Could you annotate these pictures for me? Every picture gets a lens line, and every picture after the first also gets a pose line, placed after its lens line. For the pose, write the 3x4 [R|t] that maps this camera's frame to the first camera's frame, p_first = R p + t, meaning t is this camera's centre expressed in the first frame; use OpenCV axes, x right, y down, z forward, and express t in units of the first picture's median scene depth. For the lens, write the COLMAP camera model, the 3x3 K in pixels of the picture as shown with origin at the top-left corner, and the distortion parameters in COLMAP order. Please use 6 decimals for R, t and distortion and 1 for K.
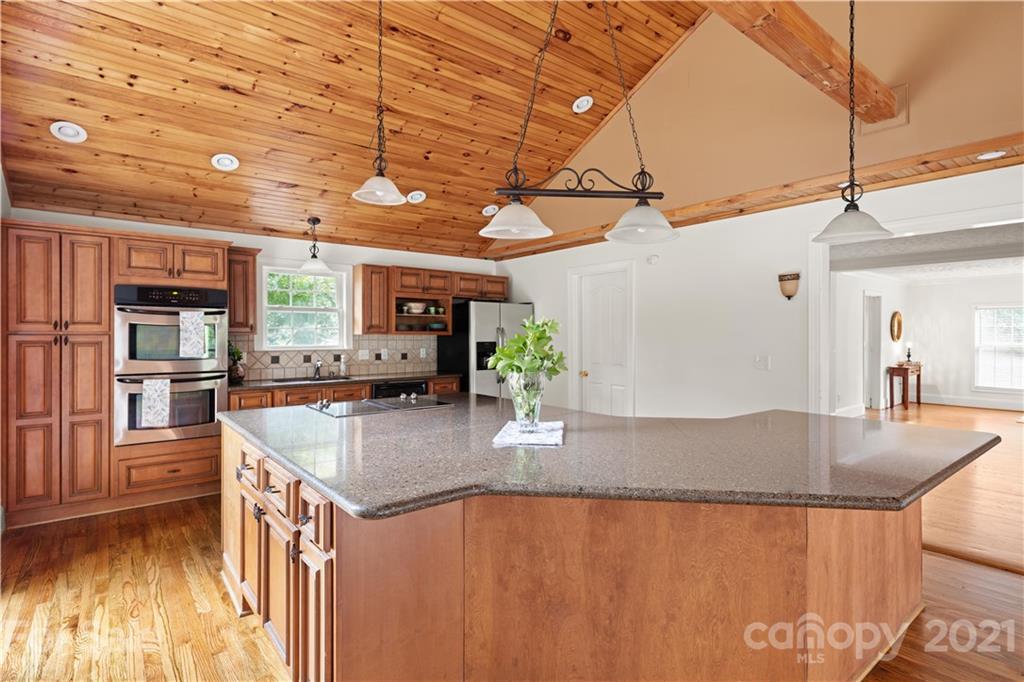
lens RADIAL K [[532.5, 0, 508.3], [0, 532.5, 336.8], [0, 0, 1]] dist [0.000580, 0.000346]
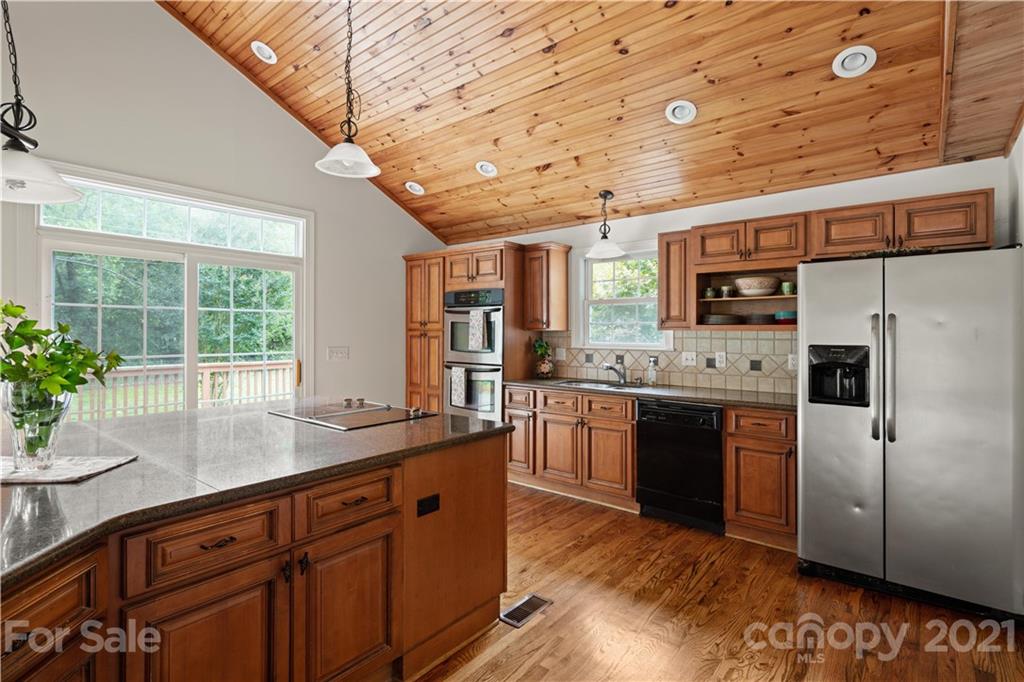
lens RADIAL K [[505.1, 0, 511.0], [0, 505.1, 332.6], [0, 0, 1]] dist [-0.000116, 0.000042]
pose [[0.182449, 0.001338, -0.983214, 0.380037], [-0.006243, 0.999980, 0.000202, -0.000130], [0.983195, 0.006102, 0.182454, 0.694513]]
